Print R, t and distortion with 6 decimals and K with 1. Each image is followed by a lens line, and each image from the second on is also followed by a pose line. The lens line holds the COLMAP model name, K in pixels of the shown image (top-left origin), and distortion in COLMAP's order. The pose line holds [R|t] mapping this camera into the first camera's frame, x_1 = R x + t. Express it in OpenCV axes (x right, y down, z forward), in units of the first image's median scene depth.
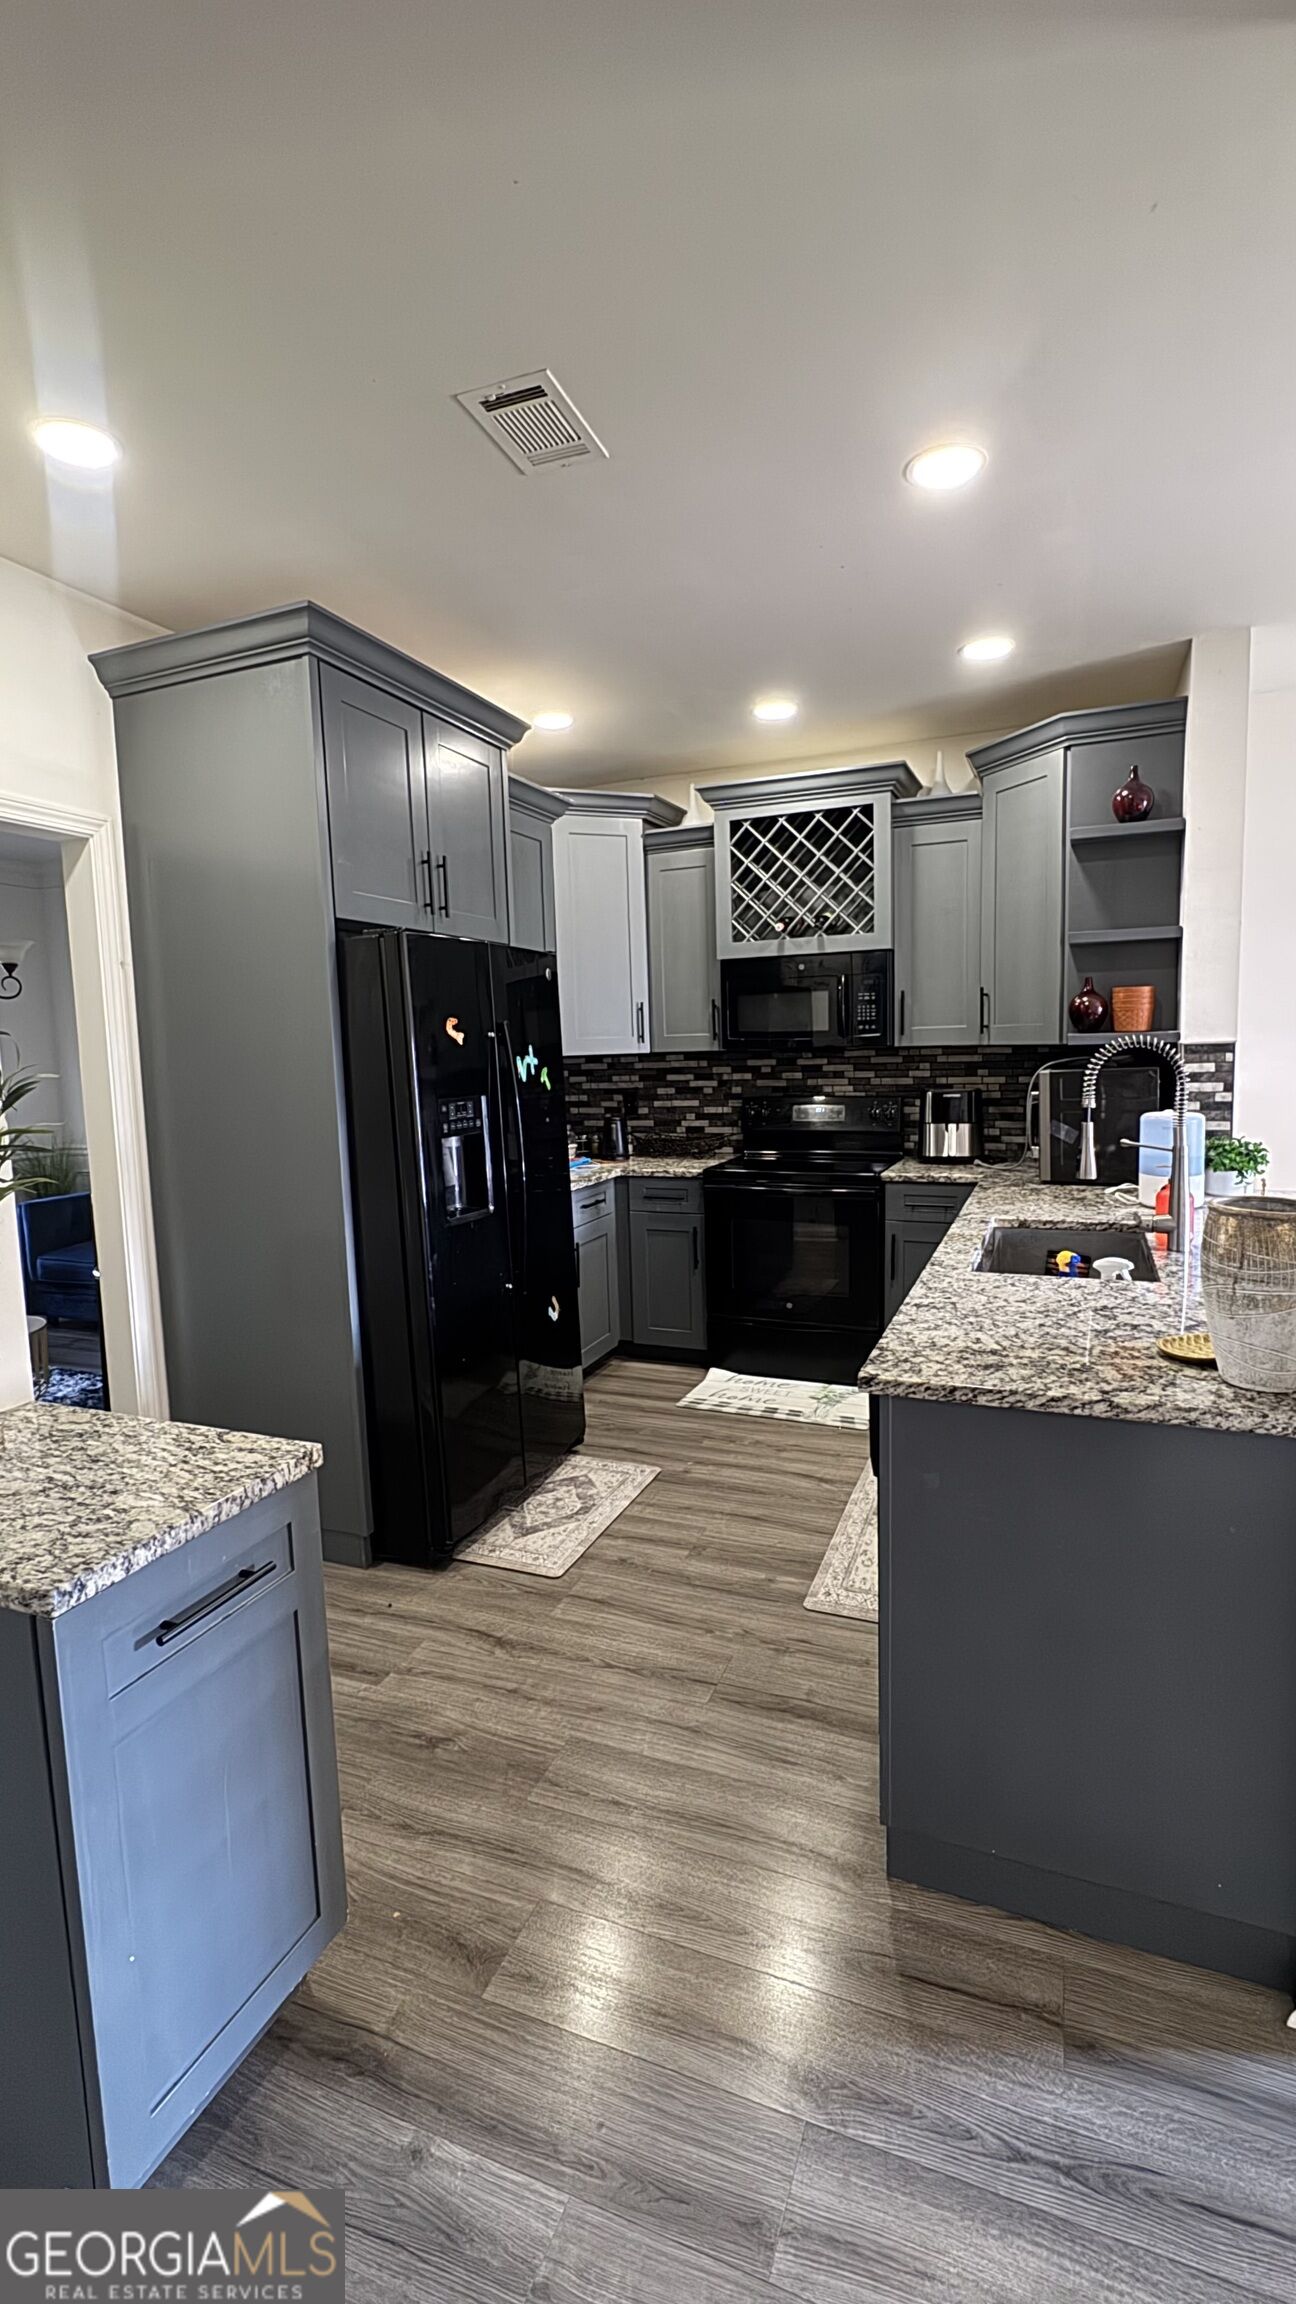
lens RADIAL K [[1010.2, 0, 658.1], [0, 1010.2, 1153.5], [0, 0, 1]] dist [-0.002697, -0.000019]
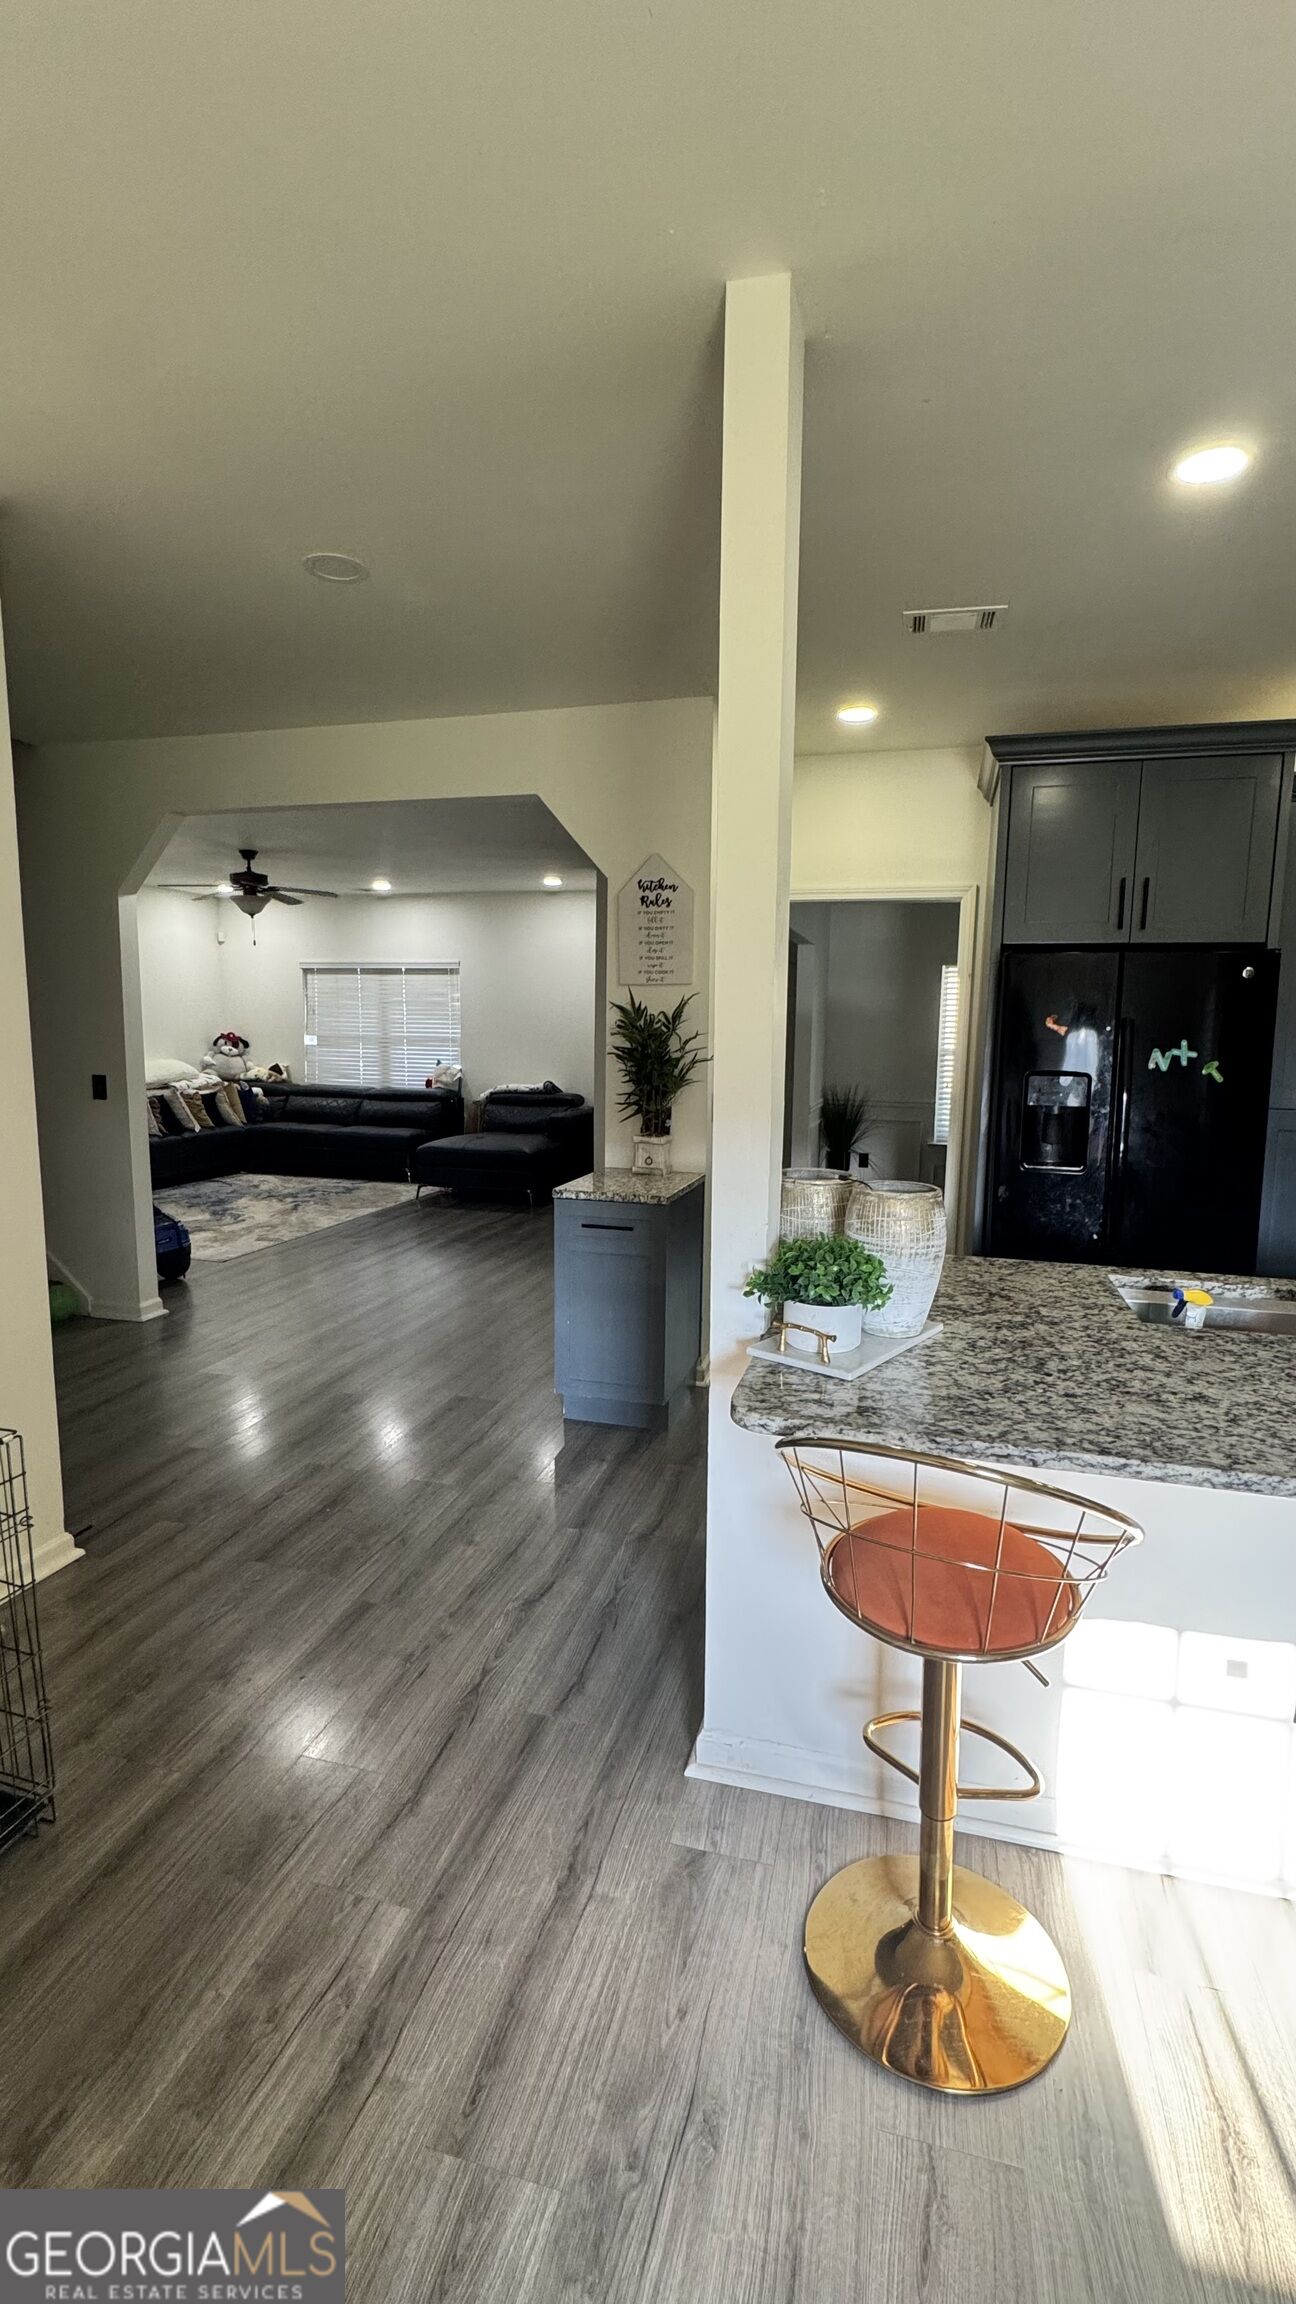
lens RADIAL K [[1010.4, 0, 653.1], [0, 1010.4, 1154.2], [0, 0, 1]] dist [-0.002129, -0.000056]
pose [[0.120391, 0.158078, -0.980060, 0.840442], [-0.126499, 0.981635, 0.142793, -0.062842], [0.984634, 0.106785, 0.138177, 0.262403]]
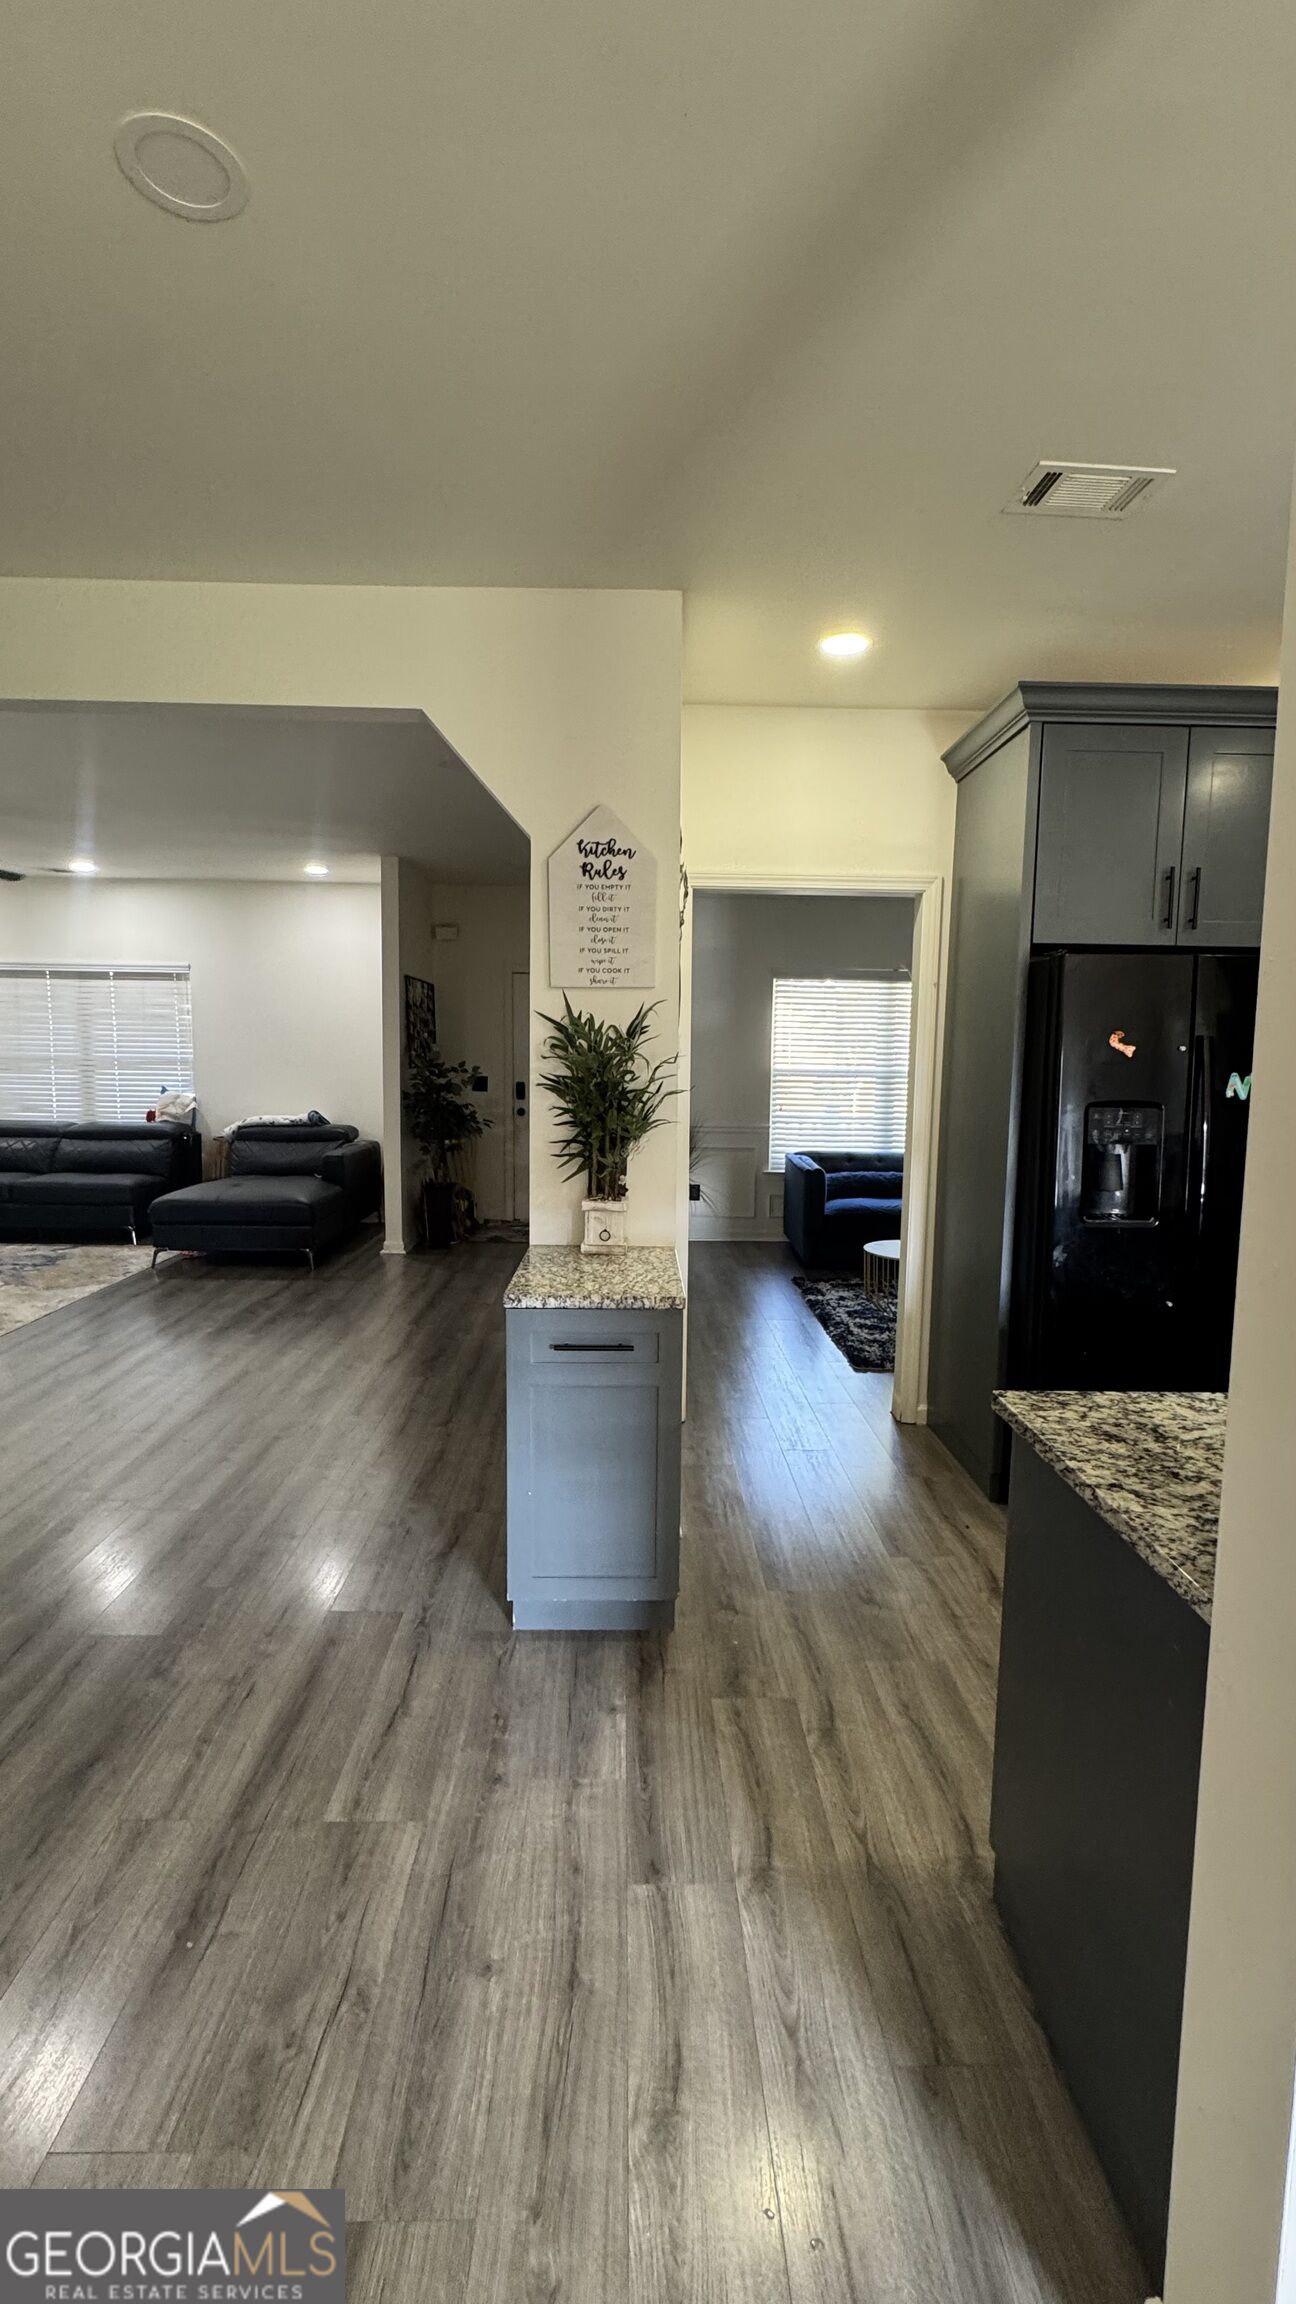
lens RADIAL K [[1010.2, 0, 658.1], [0, 1010.2, 1153.5], [0, 0, 1]] dist [-0.002697, -0.000019]
pose [[0.399885, 0.132213, -0.906979, 0.460604], [-0.126027, 0.988074, 0.088469, -0.033330], [0.907860, 0.078926, 0.411779, 0.114413]]
